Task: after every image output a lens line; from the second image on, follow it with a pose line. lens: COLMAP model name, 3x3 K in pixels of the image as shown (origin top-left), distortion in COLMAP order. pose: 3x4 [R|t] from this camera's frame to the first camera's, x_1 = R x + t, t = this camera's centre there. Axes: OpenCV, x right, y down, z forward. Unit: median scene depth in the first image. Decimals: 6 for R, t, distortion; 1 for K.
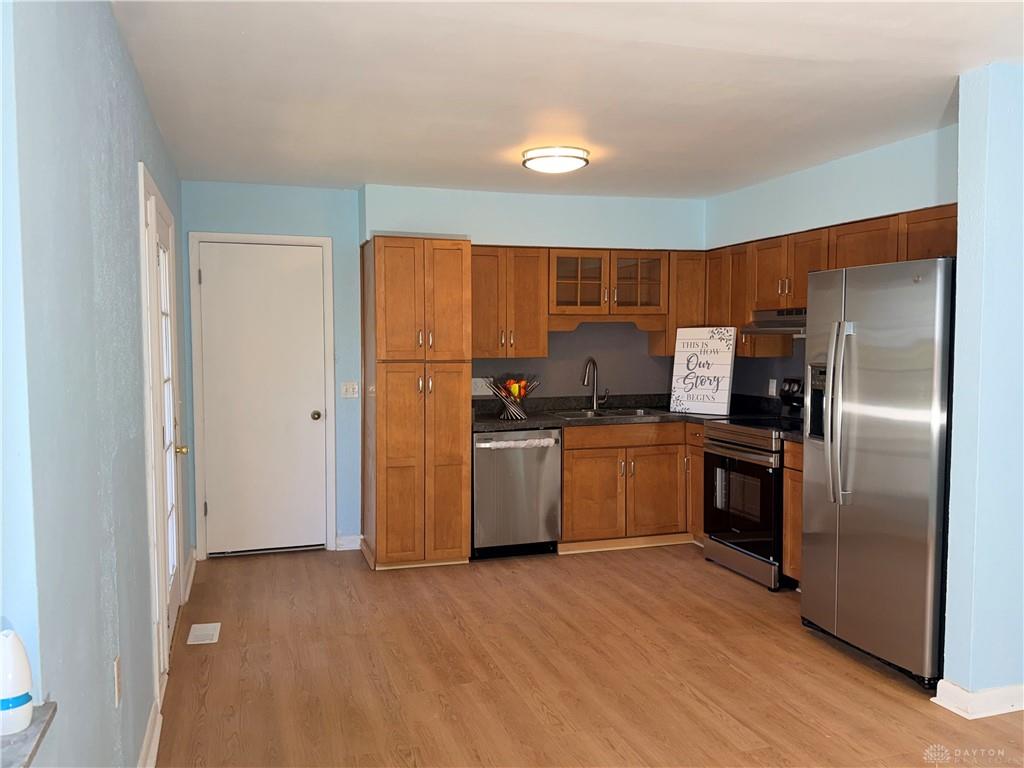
lens RADIAL K [[832.2, 0, 509.3], [0, 832.2, 386.2], [0, 0, 1]] dist [0.172358, -0.345803]
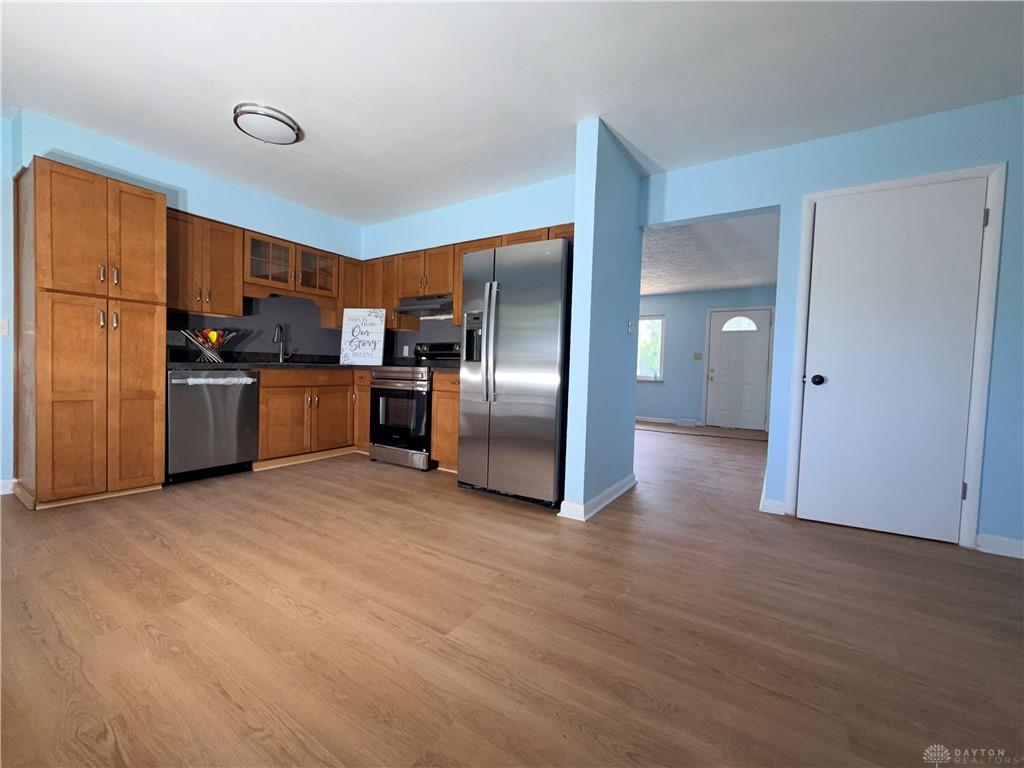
lens RADIAL K [[414.6, 0, 512.0], [0, 414.6, 384.0], [0, 0, 1]] dist [0.000582, 0.000186]
pose [[0.770206, 0.001333, 0.637794, -0.043029], [0.006256, 0.999934, -0.009645, 0.082941], [-0.637765, 0.011418, 0.770147, 0.287384]]
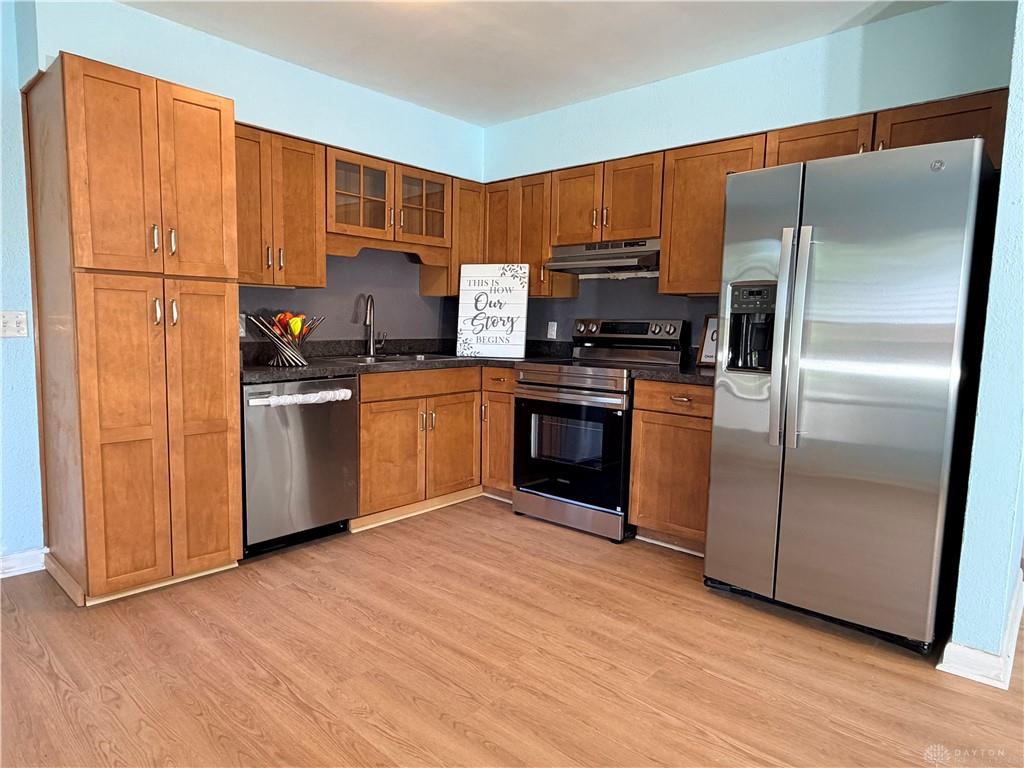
lens RADIAL K [[621.9, 0, 510.5], [0, 621.9, 388.3], [0, 0, 1]] dist [-0.001300, 0.001683]
pose [[0.860936, -0.035793, 0.507452, -0.115472], [0.008293, 0.998377, 0.056352, 0.031302], [-0.508646, -0.044307, 0.859835, 0.441453]]
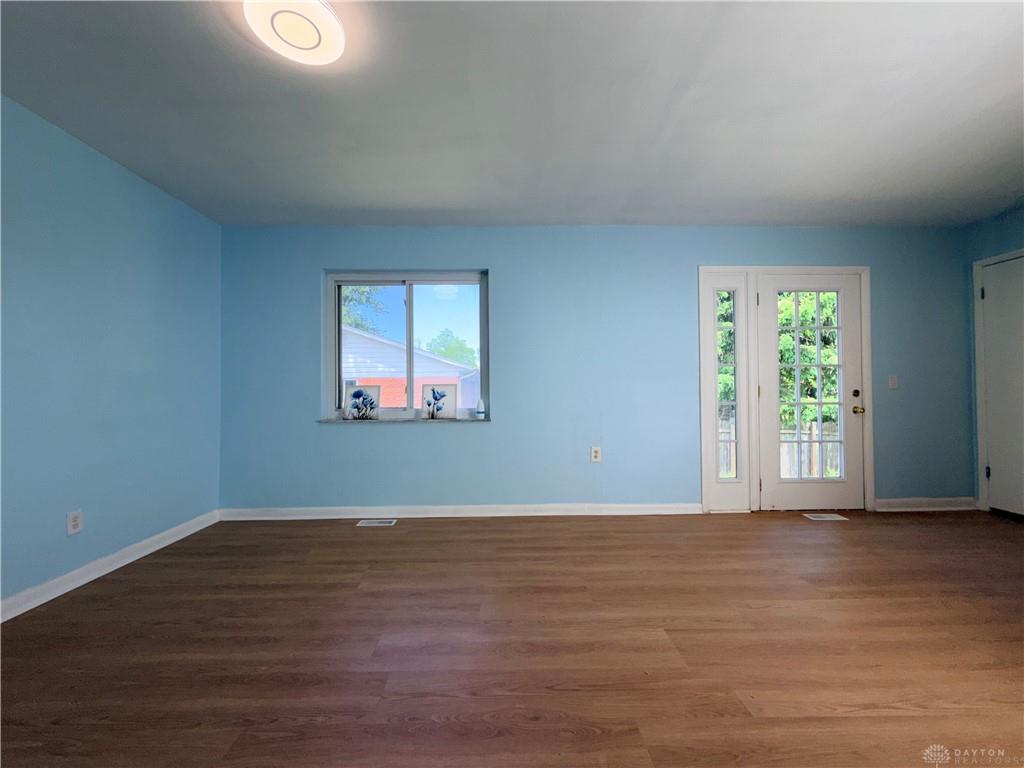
lens RADIAL K [[407.3, 0, 510.4], [0, 407.3, 385.1], [0, 0, 1]] dist [-0.000141, 0.000161]
pose [[-0.276151, -0.012073, -0.961039, 0.449029], [-0.050140, 0.998740, 0.001861, 0.049960], [0.959806, 0.048700, -0.276408, 0.484637]]
